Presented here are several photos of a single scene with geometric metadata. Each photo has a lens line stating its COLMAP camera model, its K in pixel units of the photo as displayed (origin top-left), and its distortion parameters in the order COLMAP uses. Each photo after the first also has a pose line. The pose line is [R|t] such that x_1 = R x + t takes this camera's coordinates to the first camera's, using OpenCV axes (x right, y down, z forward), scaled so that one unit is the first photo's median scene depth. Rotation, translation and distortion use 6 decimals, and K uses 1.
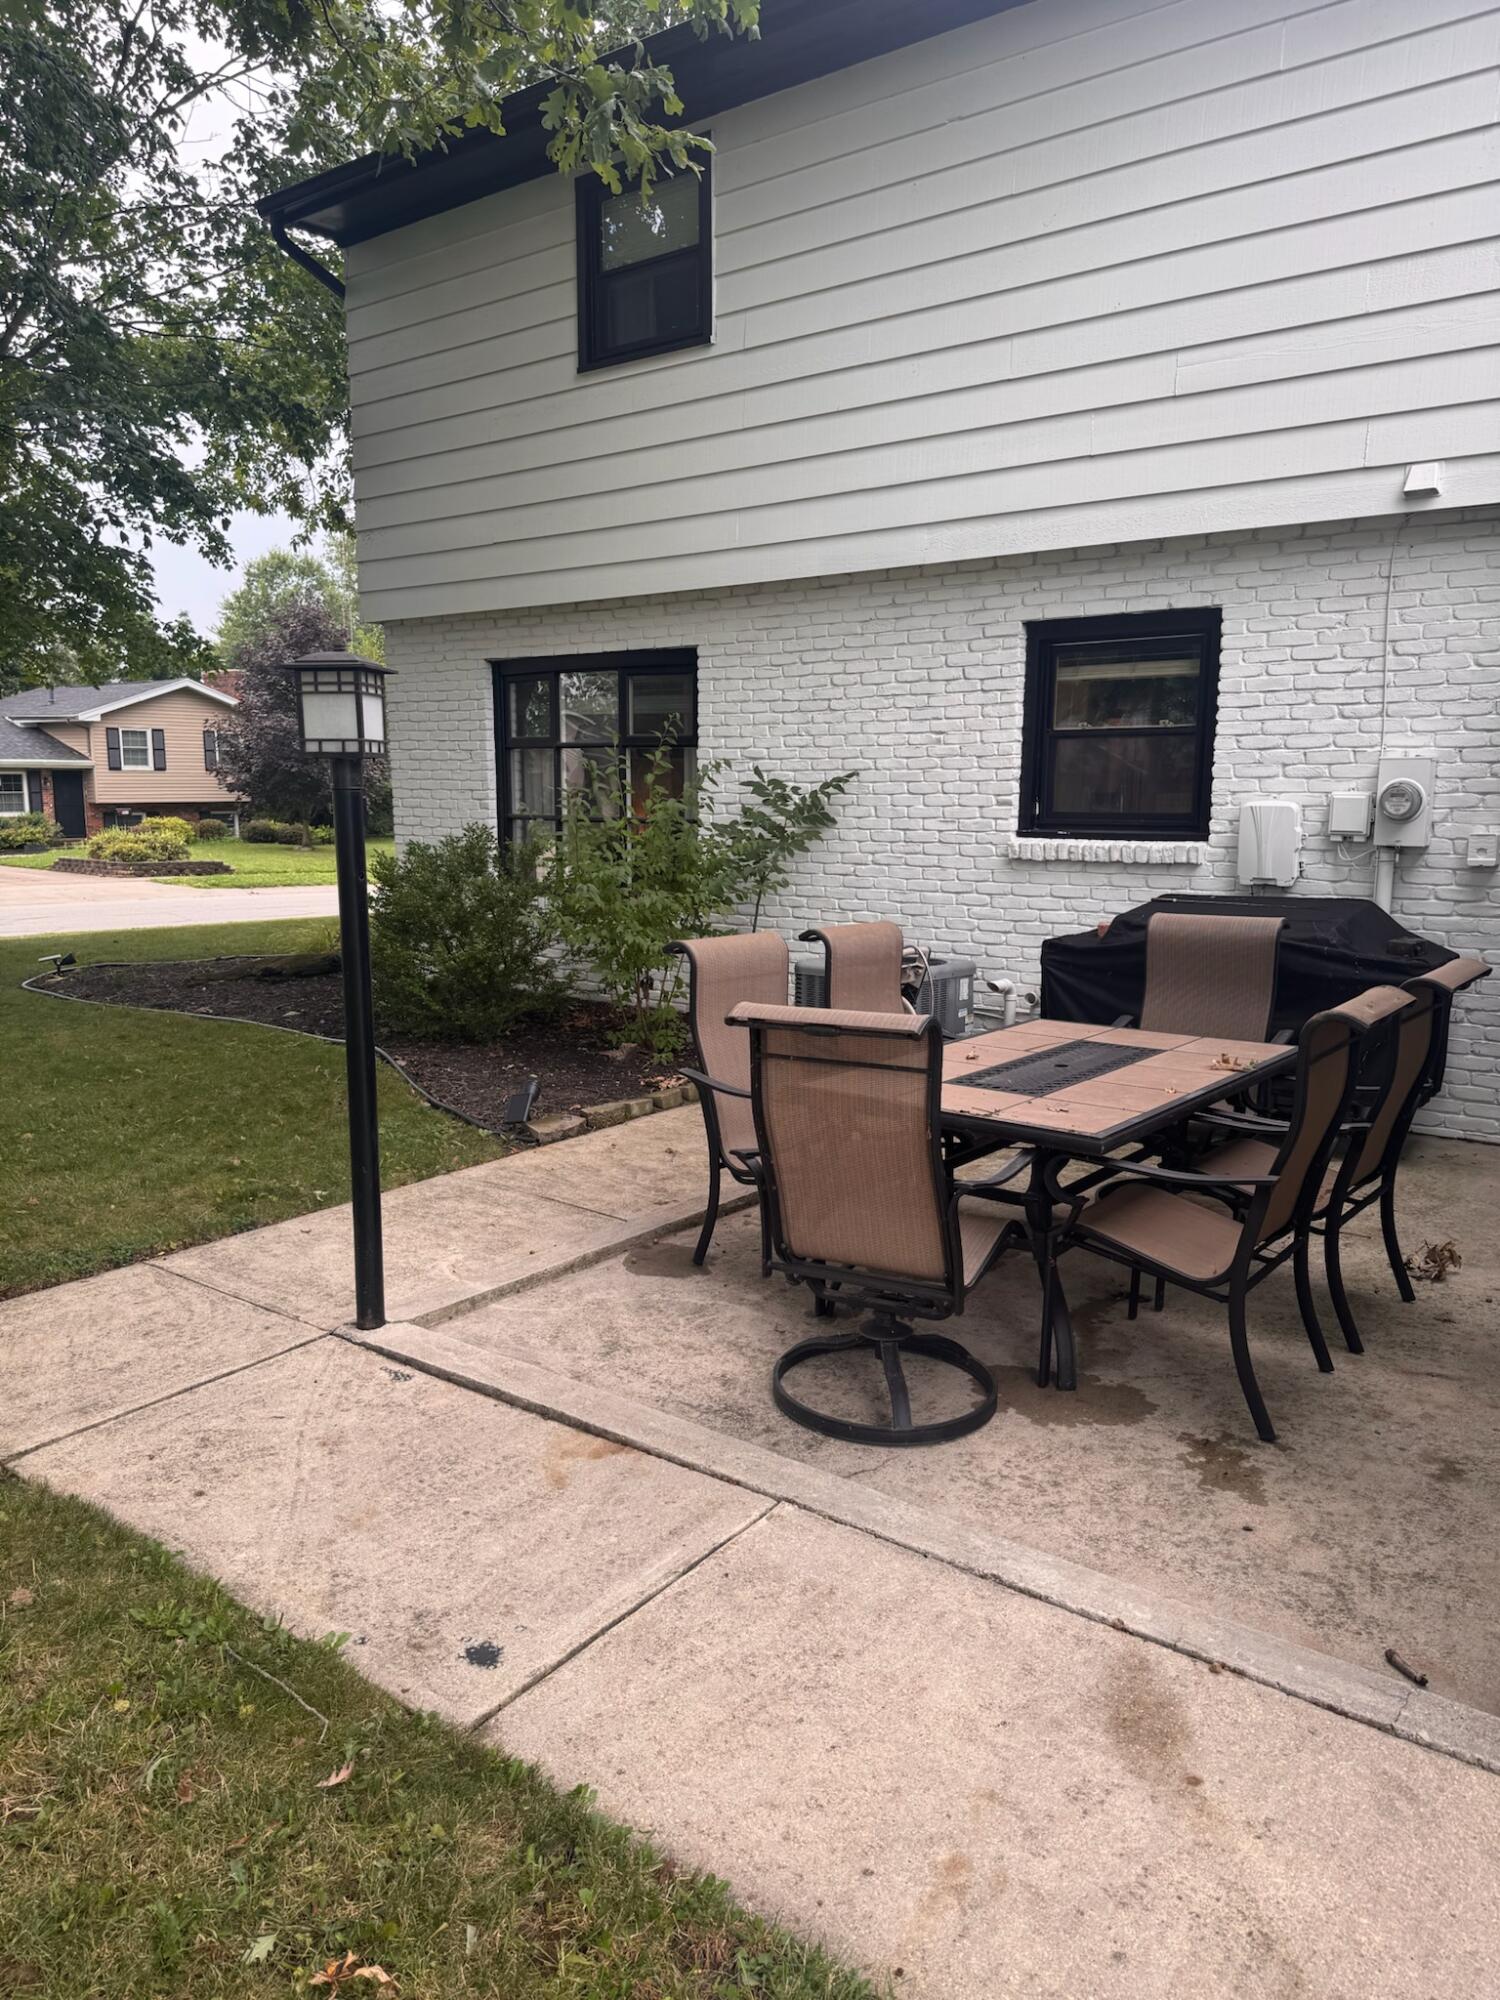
lens RADIAL K [[1391.4, 0, 750.0], [0, 1391.4, 1000.0], [0, 0, 1]] dist [0.085768, -0.104217]
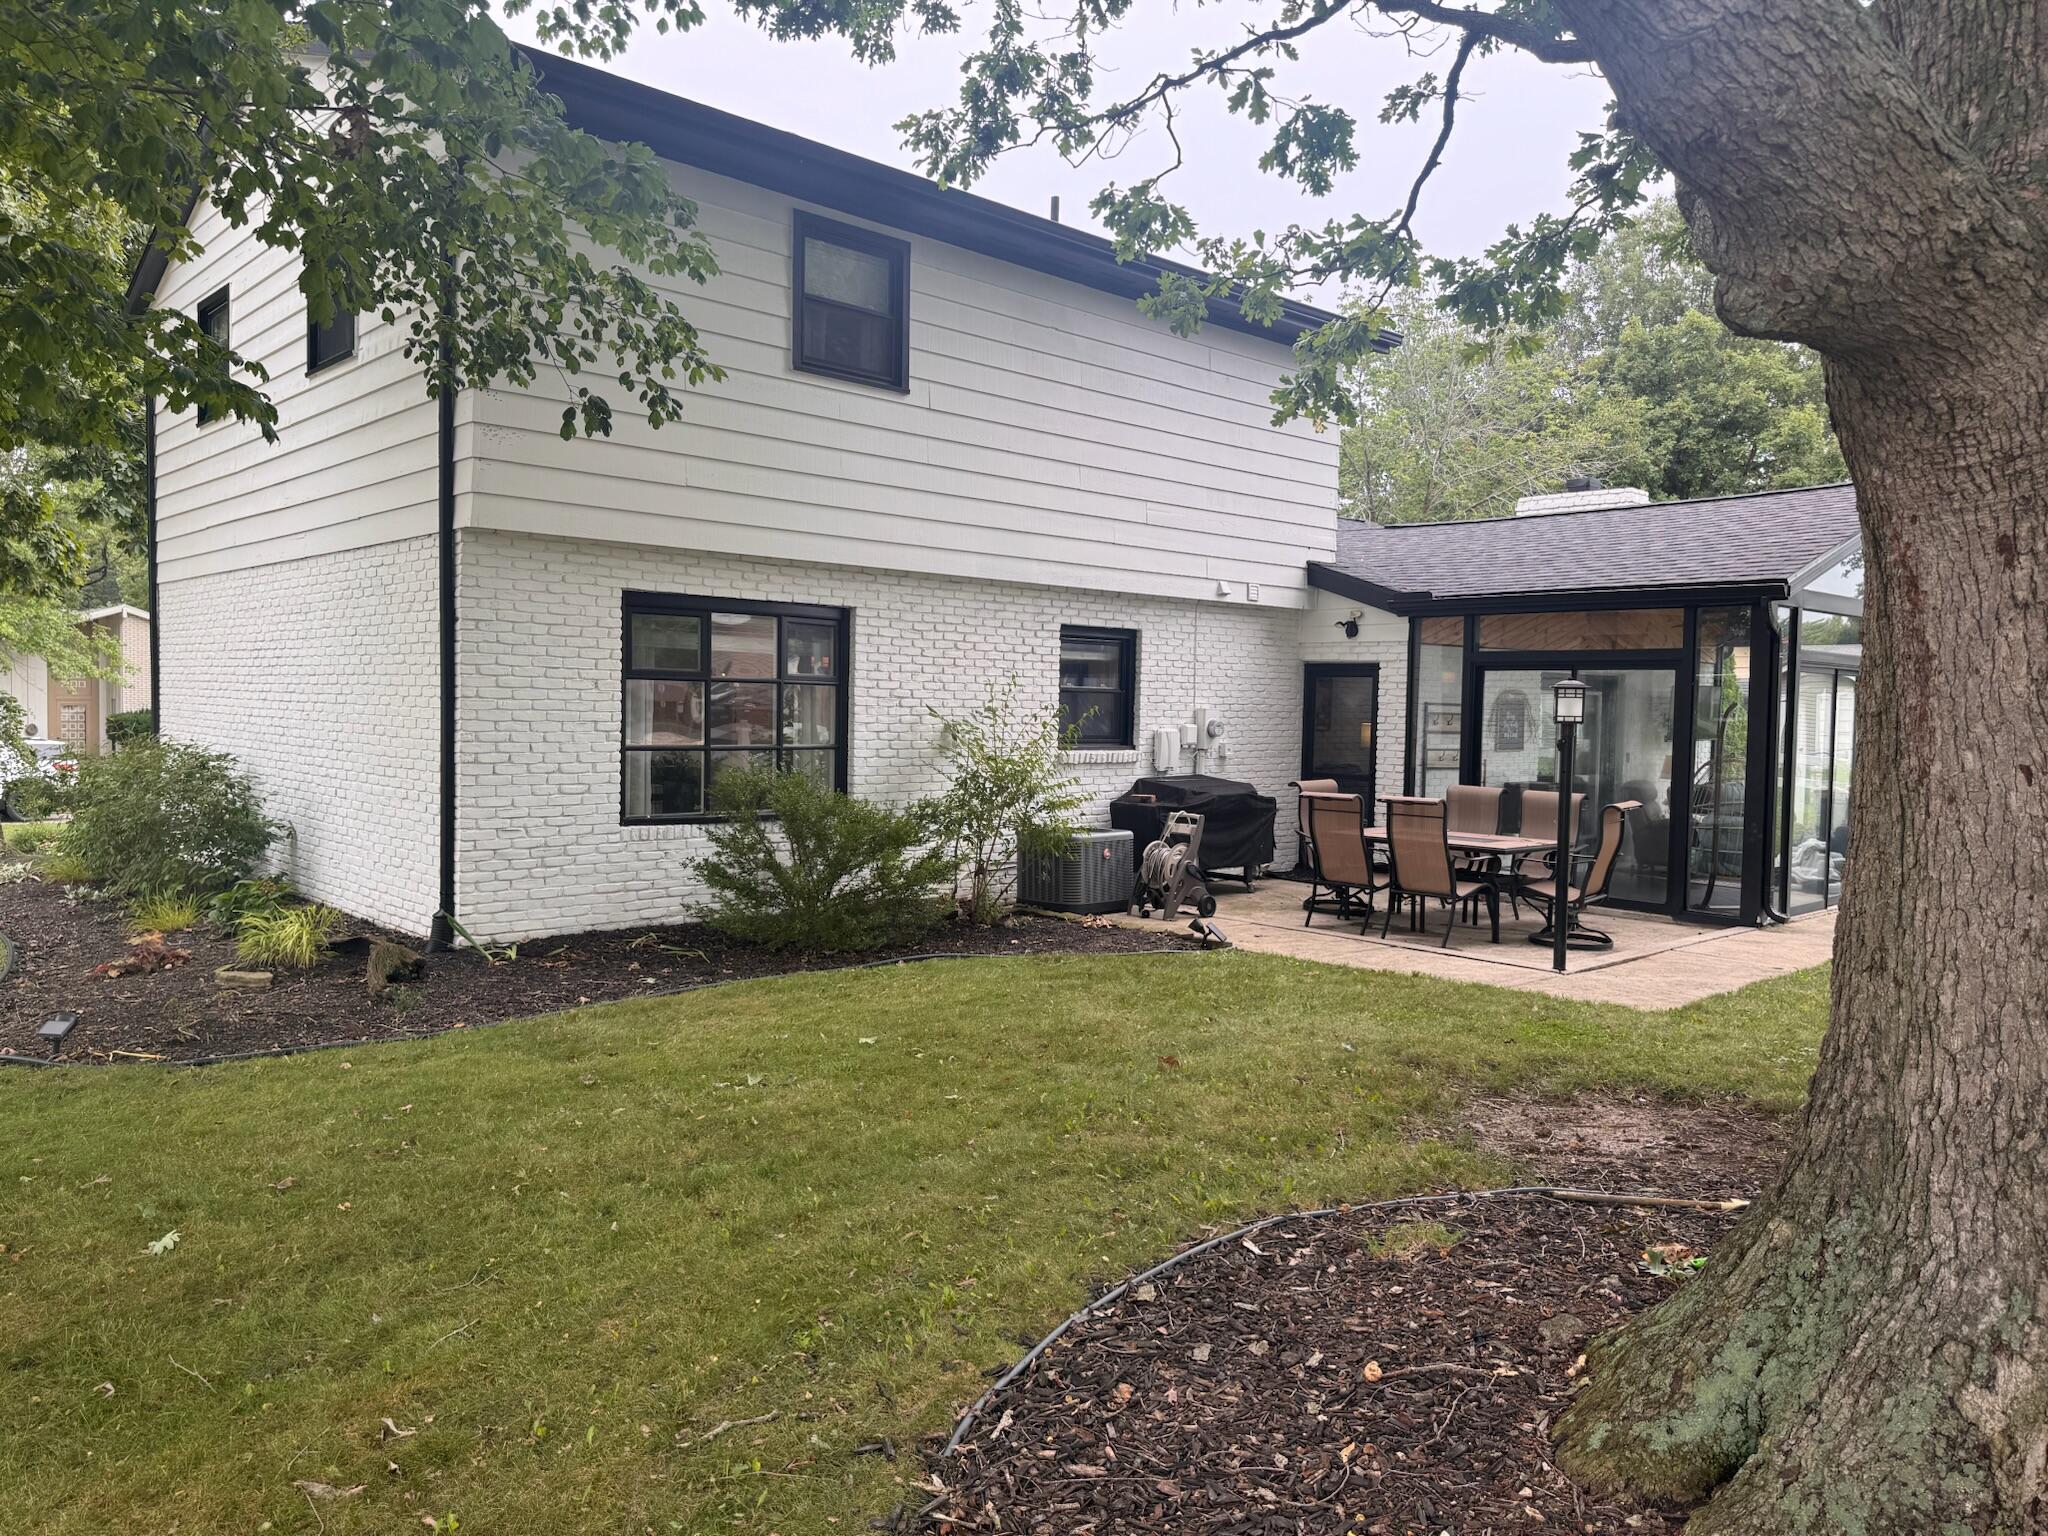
lens RADIAL K [[1424.8, 0, 1024.0], [0, 1424.8, 768.0], [0, 0, 1]] dist [0.085768, -0.104217]
pose [[0.166736, -0.021293, 0.985772, -1.361365], [0.159705, 0.987148, -0.005690, -0.089049], [-0.972982, 0.158382, 0.167993, 0.720568]]
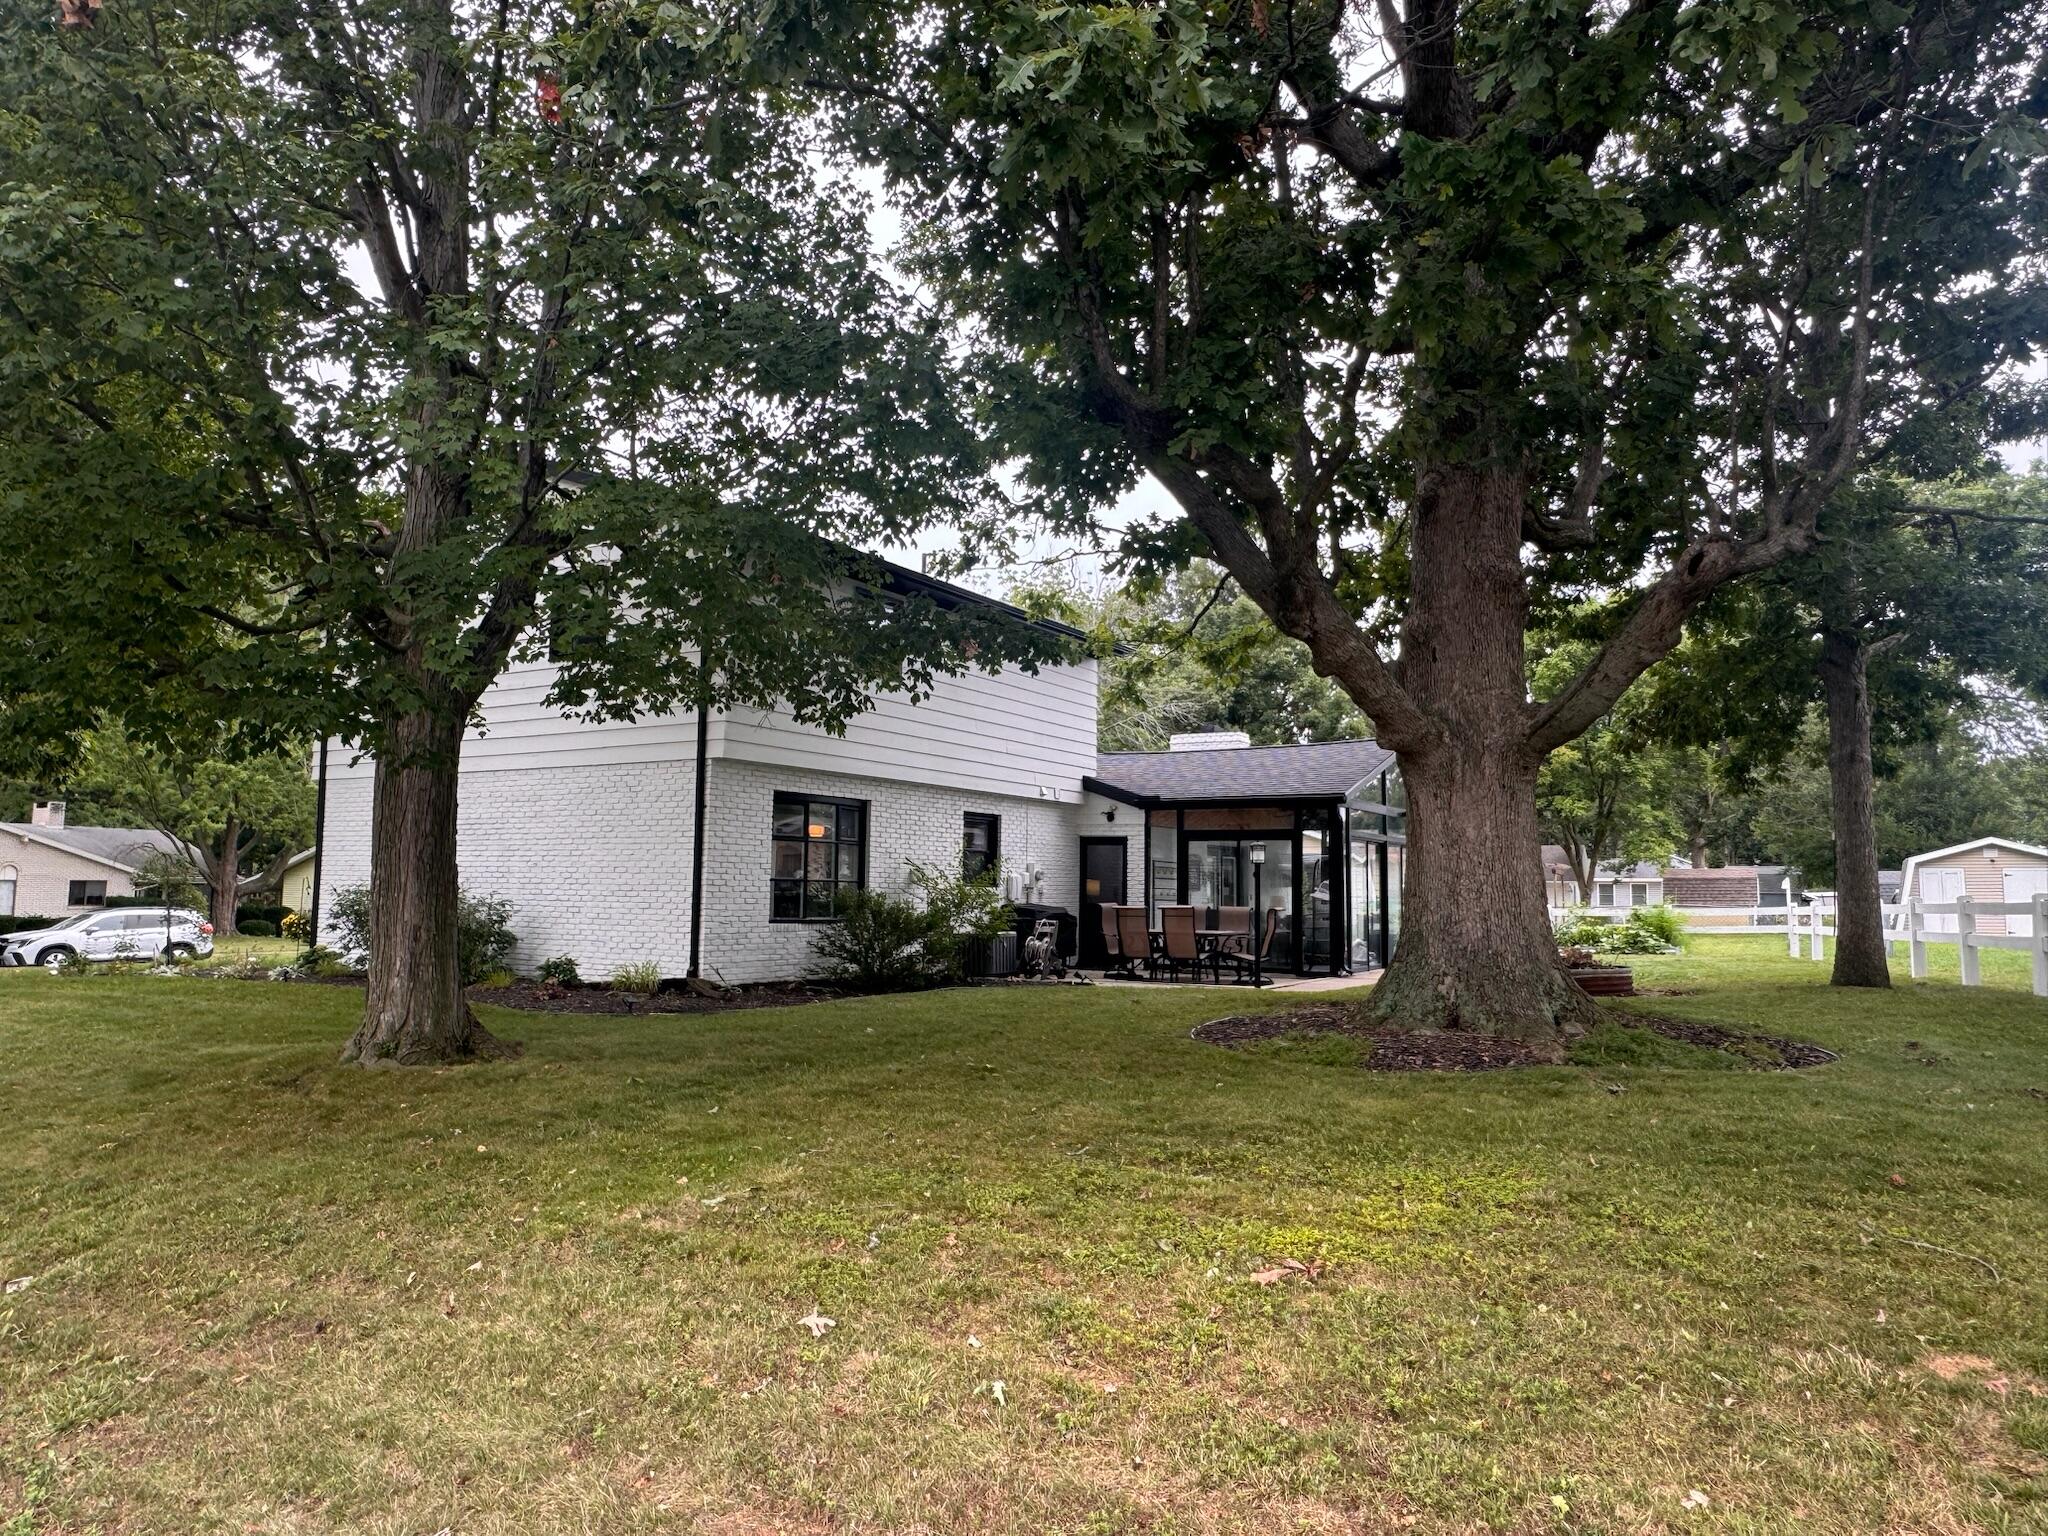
lens RADIAL K [[1324.0, 0, 1024.0], [0, 1324.0, 768.0], [0, 0, 1]] dist [-0.007386, -0.003256]
pose [[-0.113386, 0.112426, 0.987170, -2.245940], [0.172907, 0.980649, -0.091824, -0.082001], [-0.978390, 0.160277, -0.130631, 1.114285]]
